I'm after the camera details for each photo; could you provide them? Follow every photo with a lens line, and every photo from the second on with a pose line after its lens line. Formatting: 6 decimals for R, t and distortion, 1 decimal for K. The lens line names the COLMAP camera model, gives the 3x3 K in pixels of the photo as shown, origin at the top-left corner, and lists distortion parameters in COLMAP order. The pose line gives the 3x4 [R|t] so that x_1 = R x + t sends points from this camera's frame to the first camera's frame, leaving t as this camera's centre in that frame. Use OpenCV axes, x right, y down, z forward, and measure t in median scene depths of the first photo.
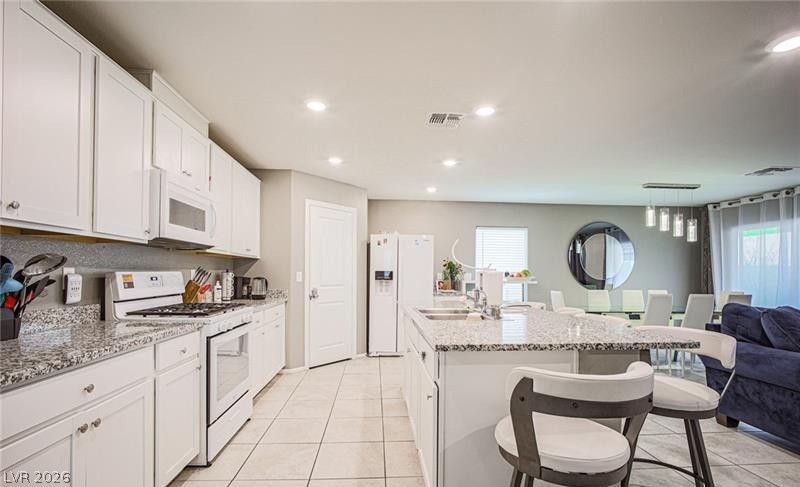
lens RADIAL K [[355.9, 0, 398.7], [0, 355.9, 270.5], [0, 0, 1]] dist [-0.027642, 0.012175]
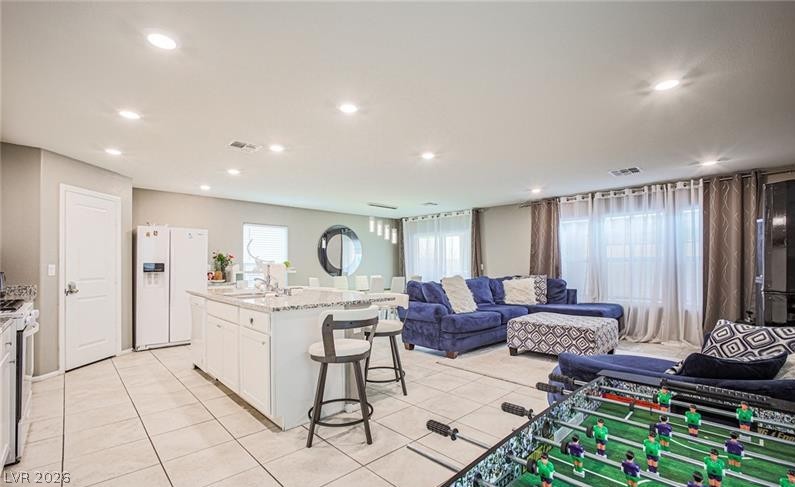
lens RADIAL K [[350.7, 0, 395.7], [0, 350.7, 261.1], [0, 0, 1]] dist [-0.022499, -0.000439]
pose [[0.767402, -0.001948, 0.641163, -0.148751], [0.002363, 0.999997, 0.000210, -0.003270], [-0.641161, 0.001354, 0.767405, -0.188013]]
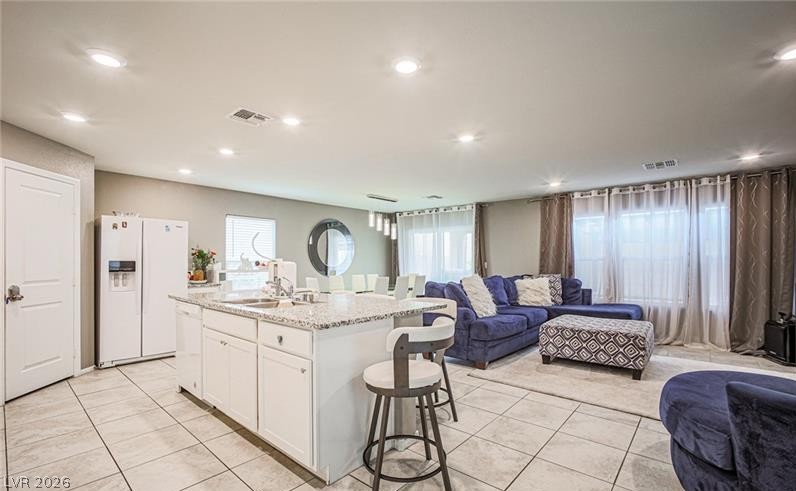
lens RADIAL K [[353.7, 0, 397.1], [0, 353.7, 258.6], [0, 0, 1]] dist [-0.018644, 0.000777]
pose [[0.705220, -0.001623, 0.708986, -0.170524], [-0.000864, 0.999995, 0.003148, -0.007749], [-0.708988, -0.002832, 0.705215, -0.018638]]
